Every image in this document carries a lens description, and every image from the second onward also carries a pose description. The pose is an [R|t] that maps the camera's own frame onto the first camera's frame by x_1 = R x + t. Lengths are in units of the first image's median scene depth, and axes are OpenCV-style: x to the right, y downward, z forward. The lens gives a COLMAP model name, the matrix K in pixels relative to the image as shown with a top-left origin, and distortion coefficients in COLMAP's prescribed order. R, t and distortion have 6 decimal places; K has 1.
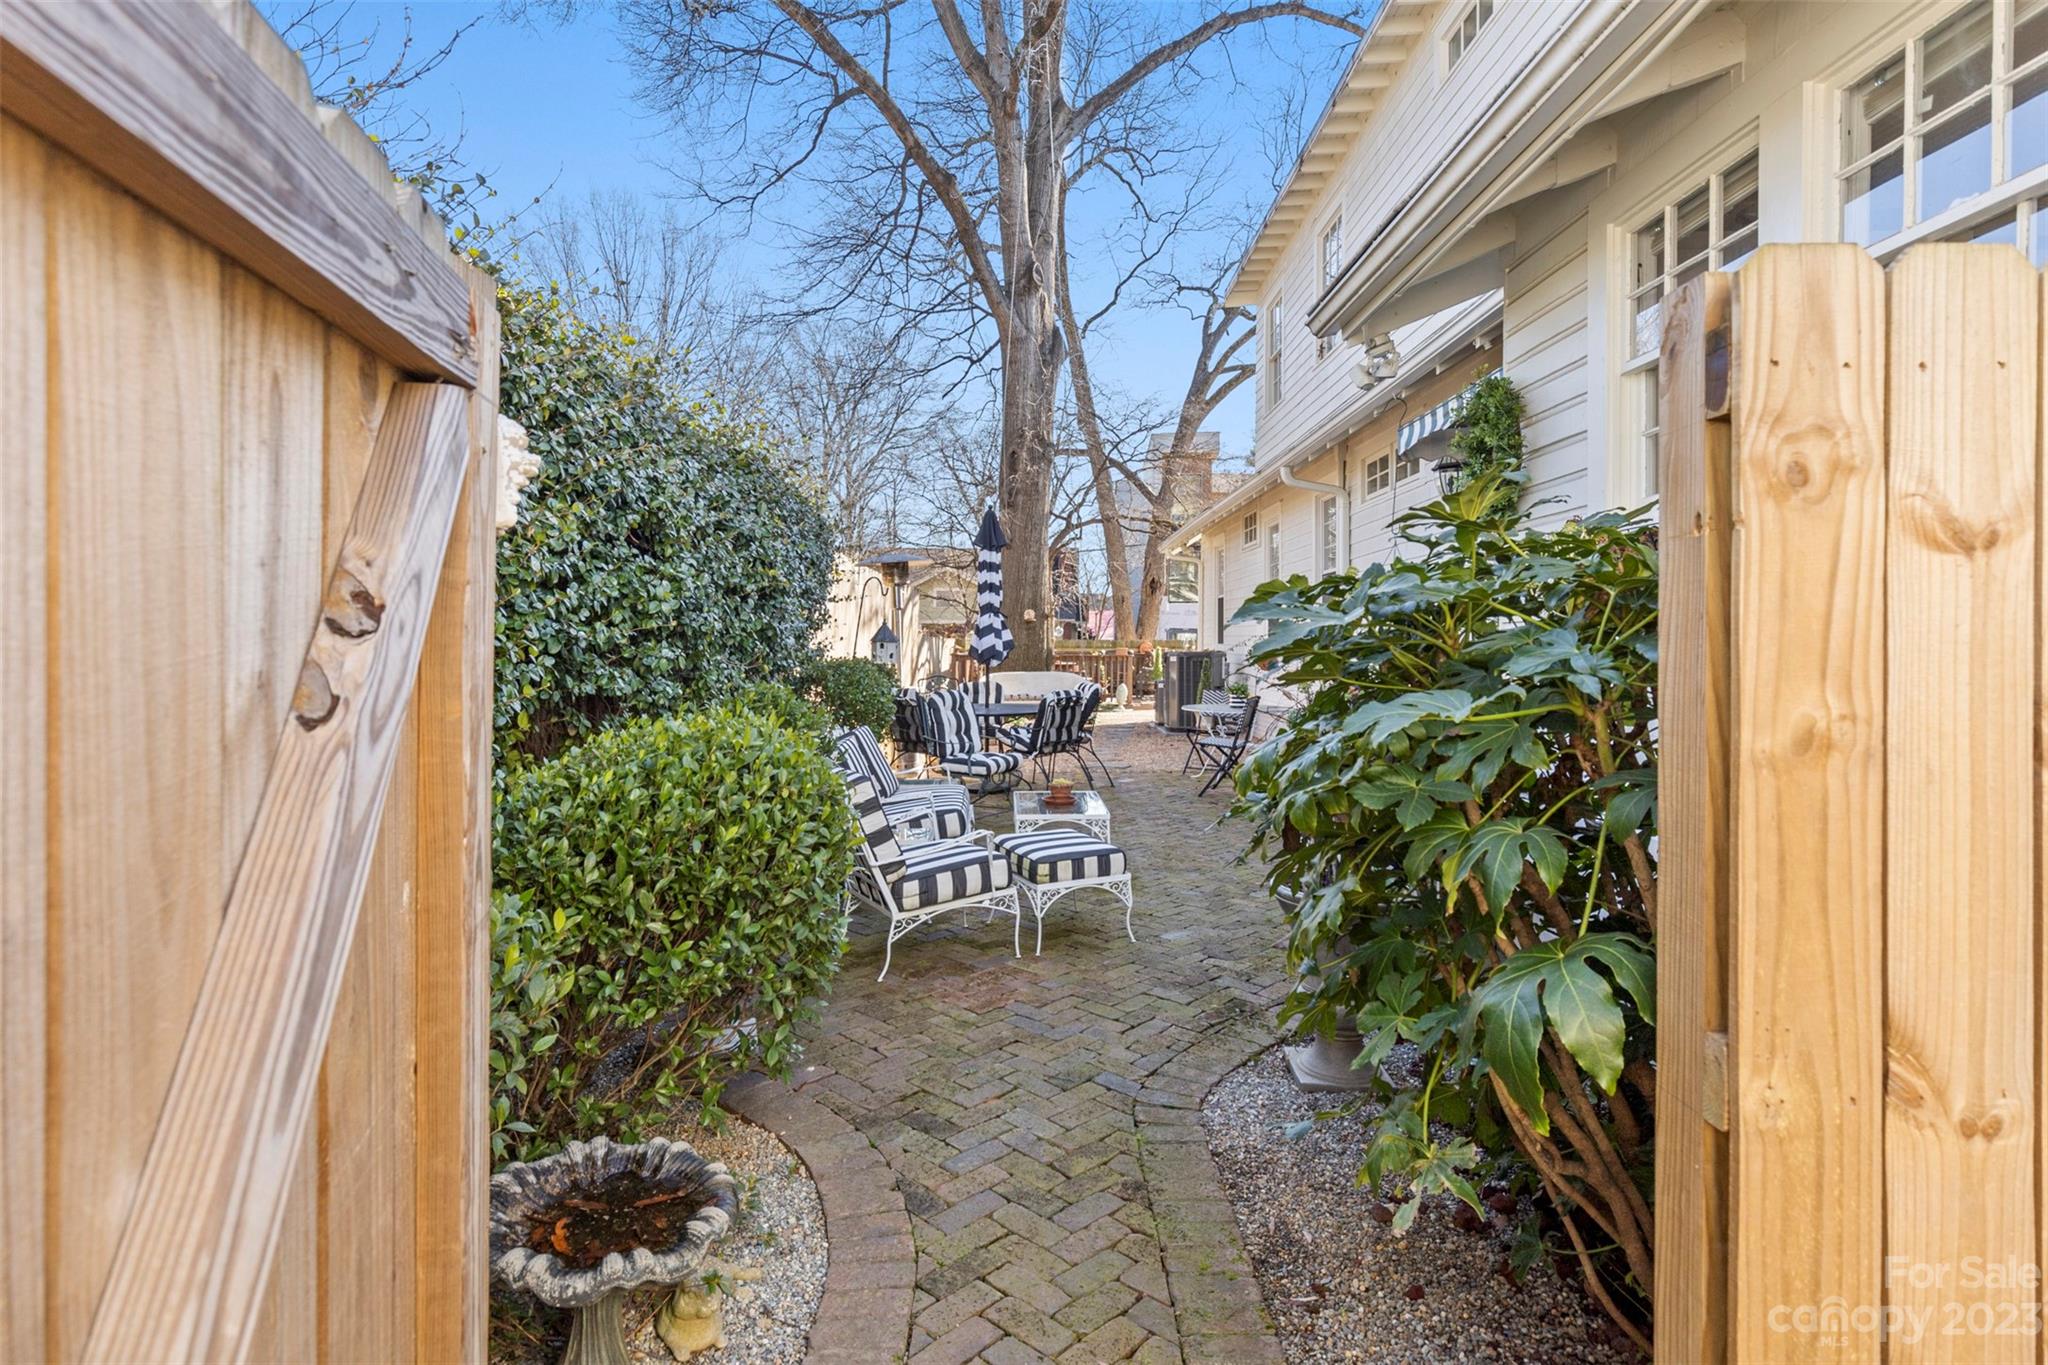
lens RADIAL K [[1123.0, 0, 1027.2], [0, 1123.0, 639.0], [0, 0, 1]] dist [-0.002723, -0.000193]
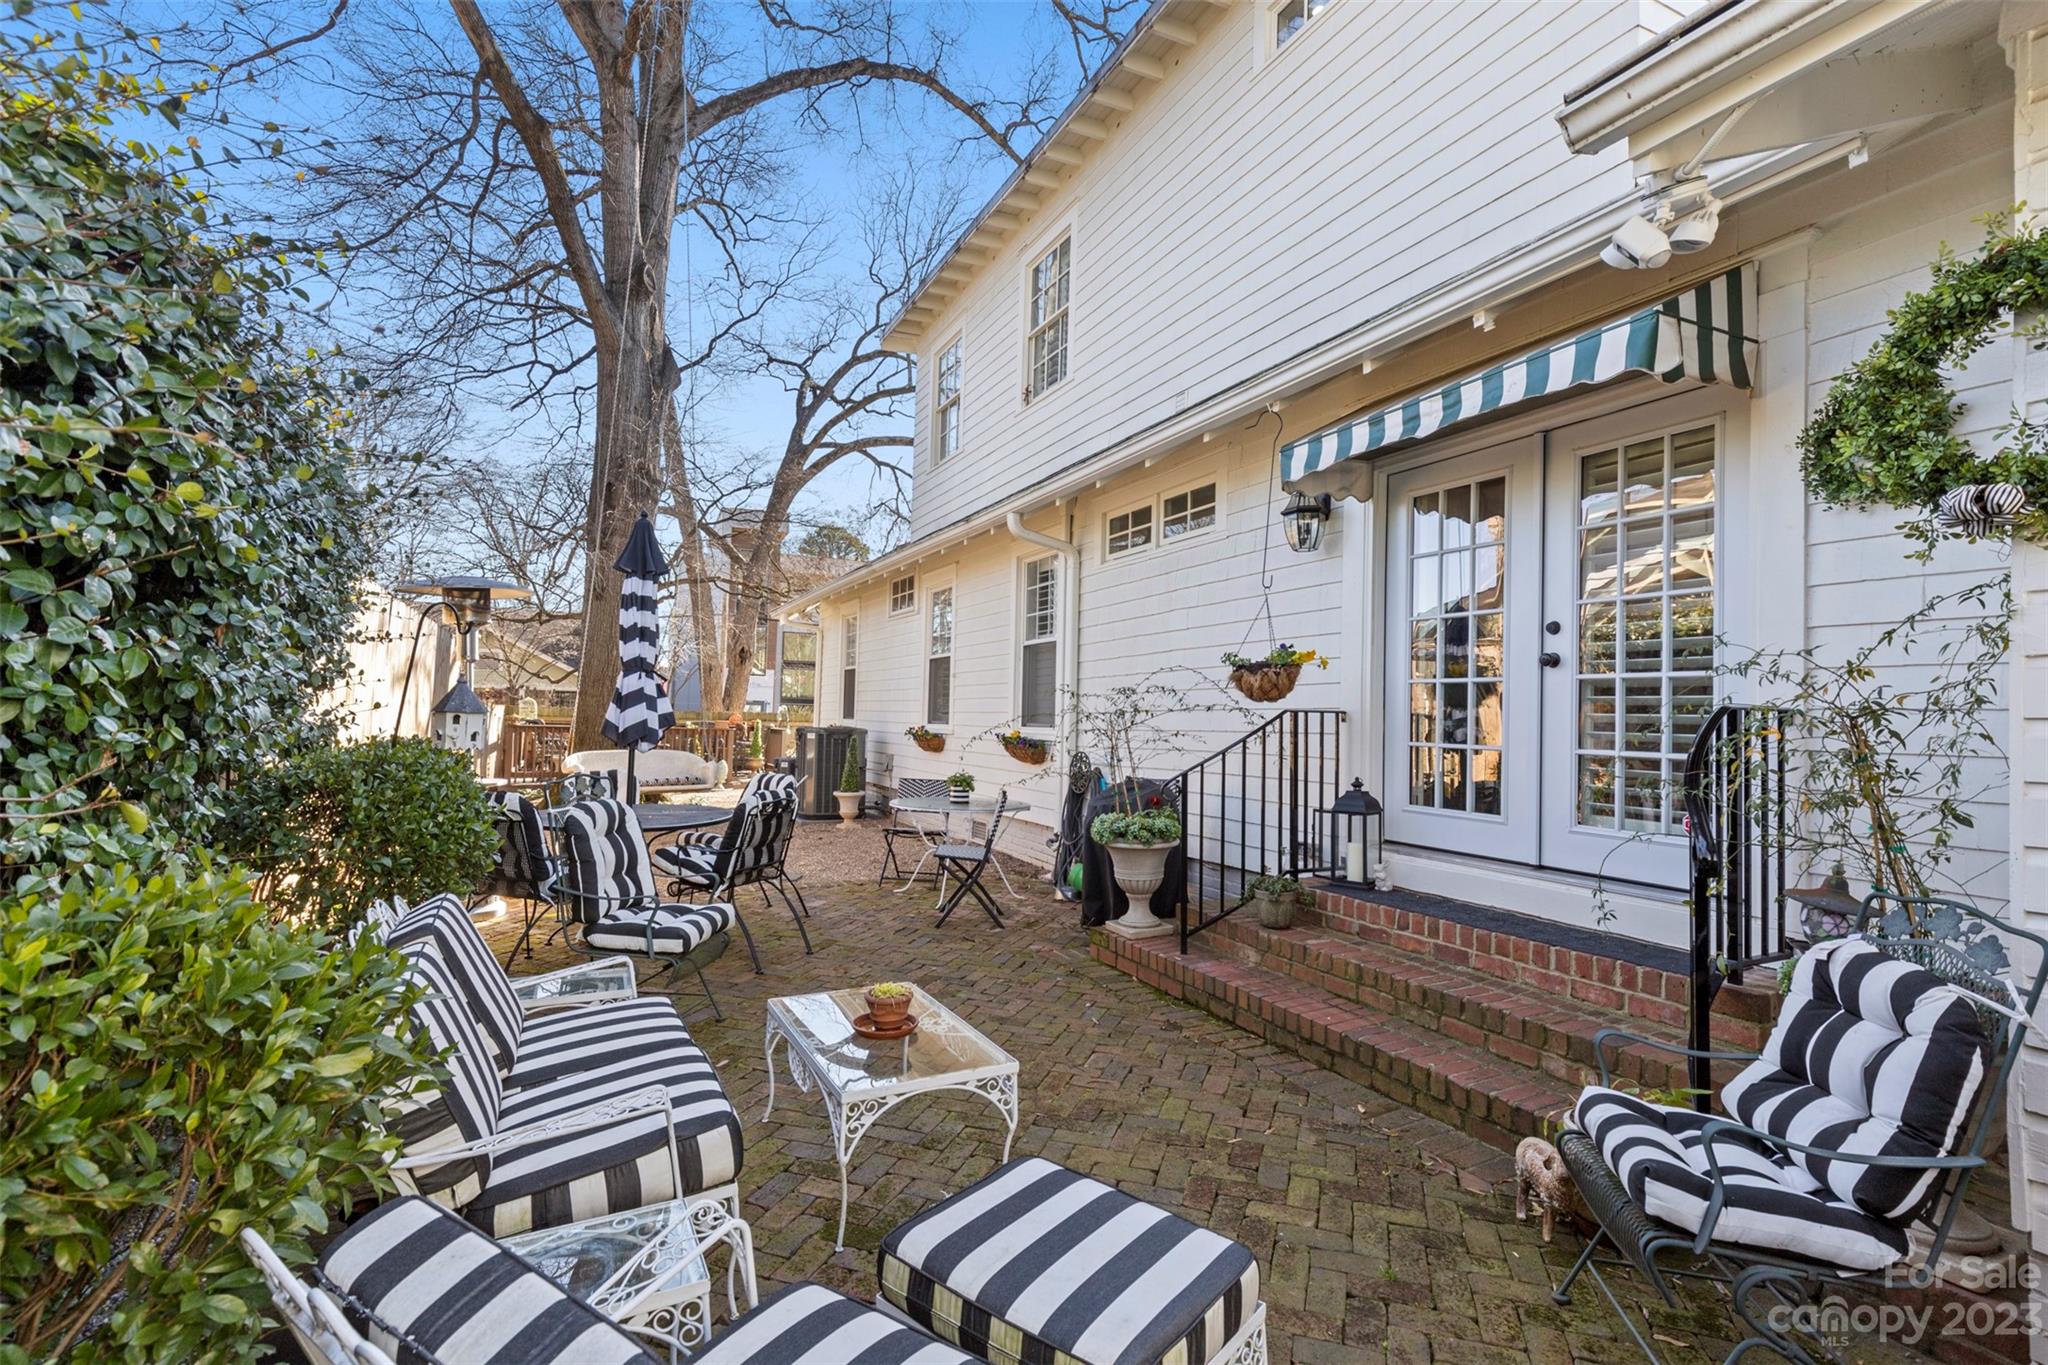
lens RADIAL K [[950.2, 0, 1024.0], [0, 950.2, 682.5], [0, 0, 1]] dist [0.017174, -0.001322]
pose [[0.893934, 0.036194, 0.446735, -0.081811], [-0.022594, 0.999106, -0.035737, -0.001922], [-0.447629, 0.021853, 0.893952, 0.390716]]
